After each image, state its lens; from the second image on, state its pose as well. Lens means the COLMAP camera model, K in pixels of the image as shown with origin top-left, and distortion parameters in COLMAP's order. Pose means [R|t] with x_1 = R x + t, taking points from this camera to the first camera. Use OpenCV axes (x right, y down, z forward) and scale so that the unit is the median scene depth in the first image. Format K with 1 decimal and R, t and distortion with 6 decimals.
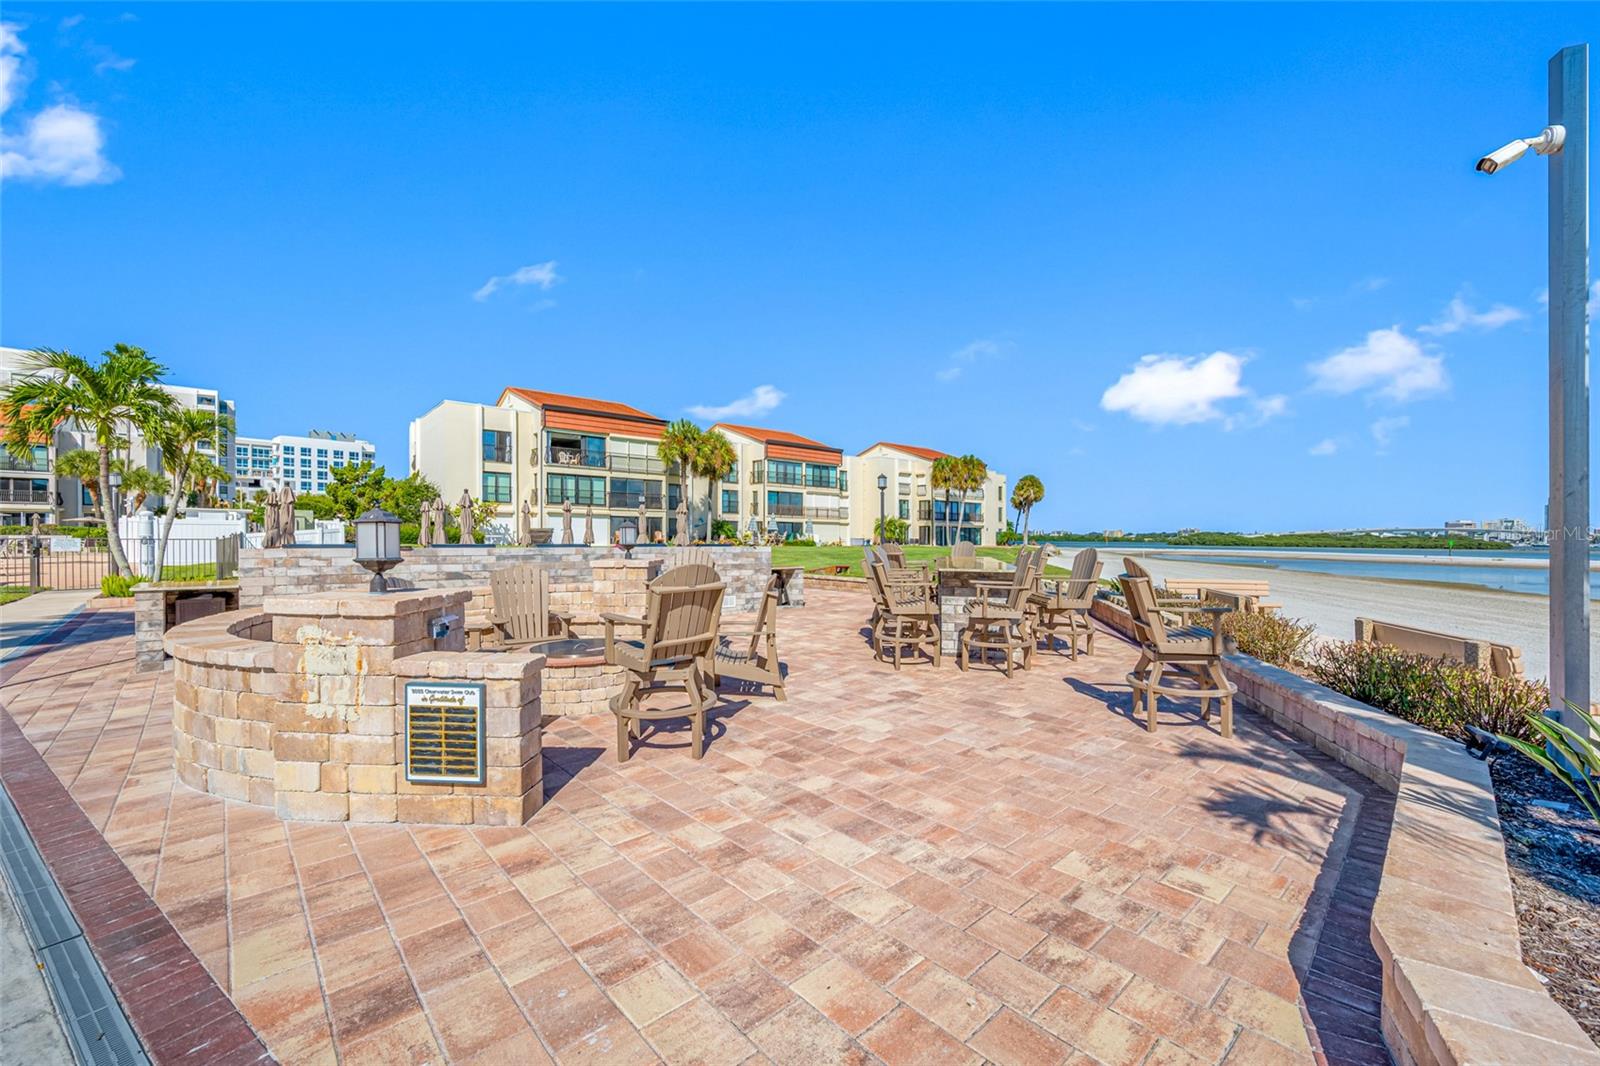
lens RADIAL K [[629.2, 0, 800.0], [0, 629.2, 533.0], [0, 0, 1]] dist [0.001407, 0.000116]
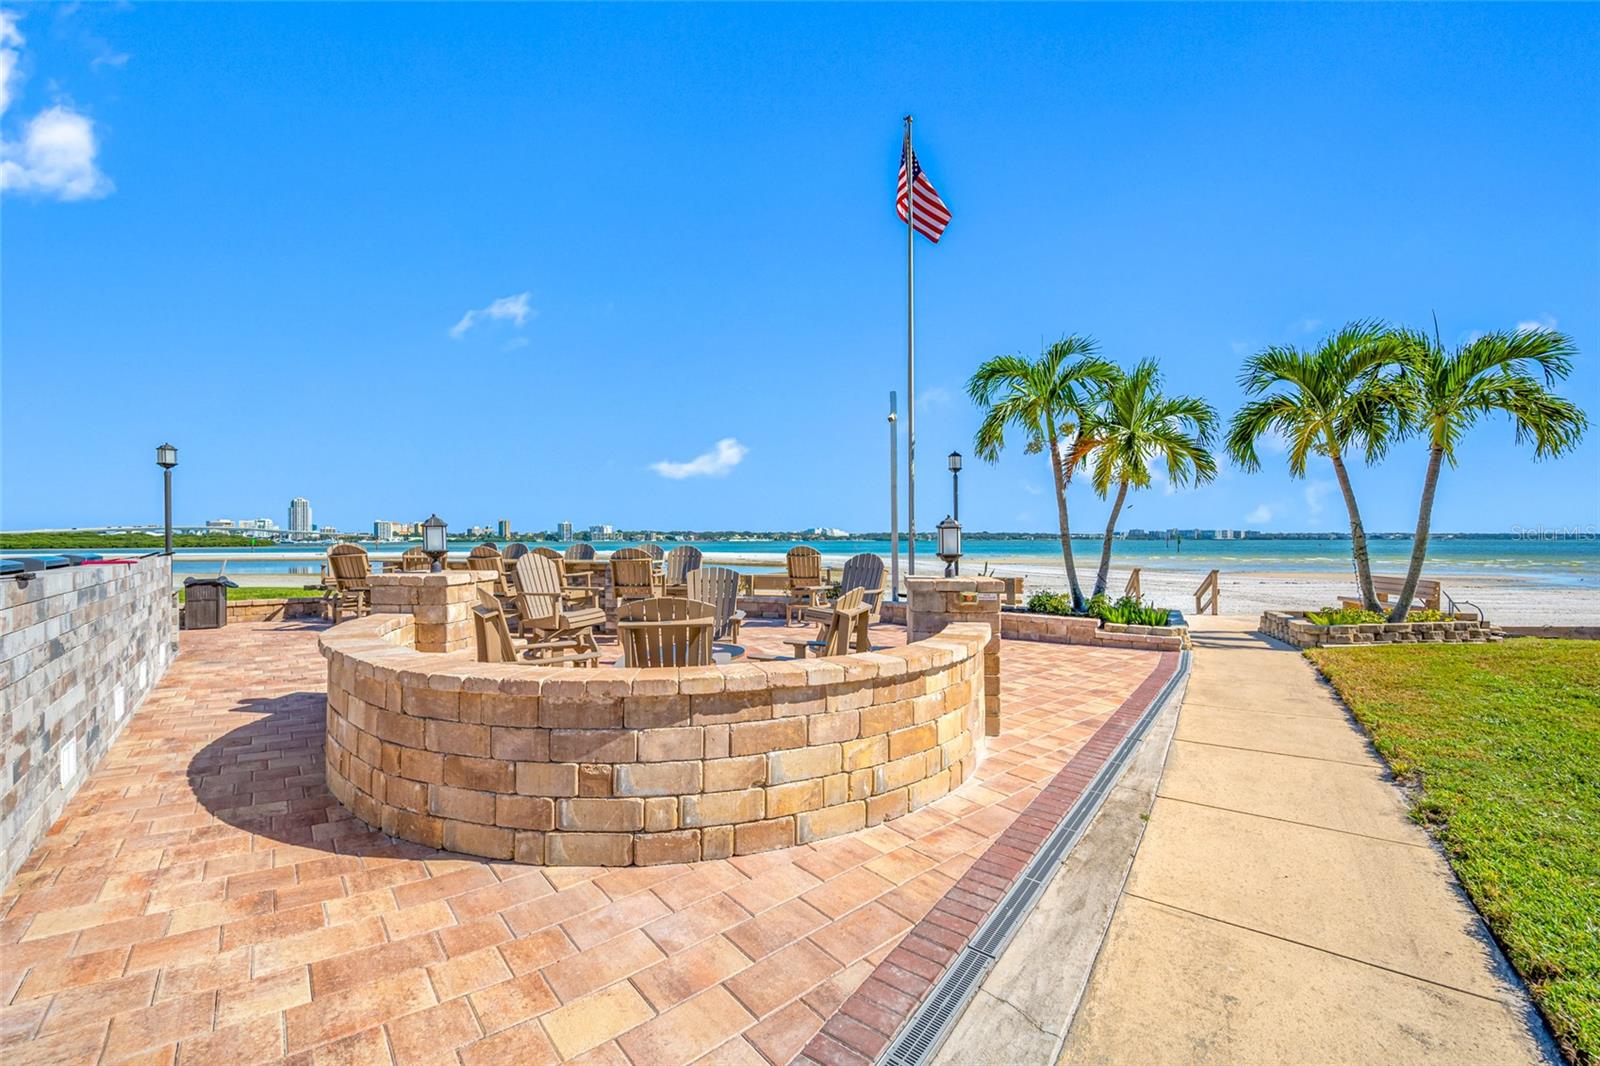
lens RADIAL K [[629.2, 0, 800.0], [0, 629.2, 533.0], [0, 0, 1]] dist [0.001407, 0.000116]
pose [[0.053616, 0.003779, 0.998554, -2.812071], [-0.000476, 0.999993, -0.003759, 0.000309], [-0.998562, -0.000273, 0.053617, 1.698279]]
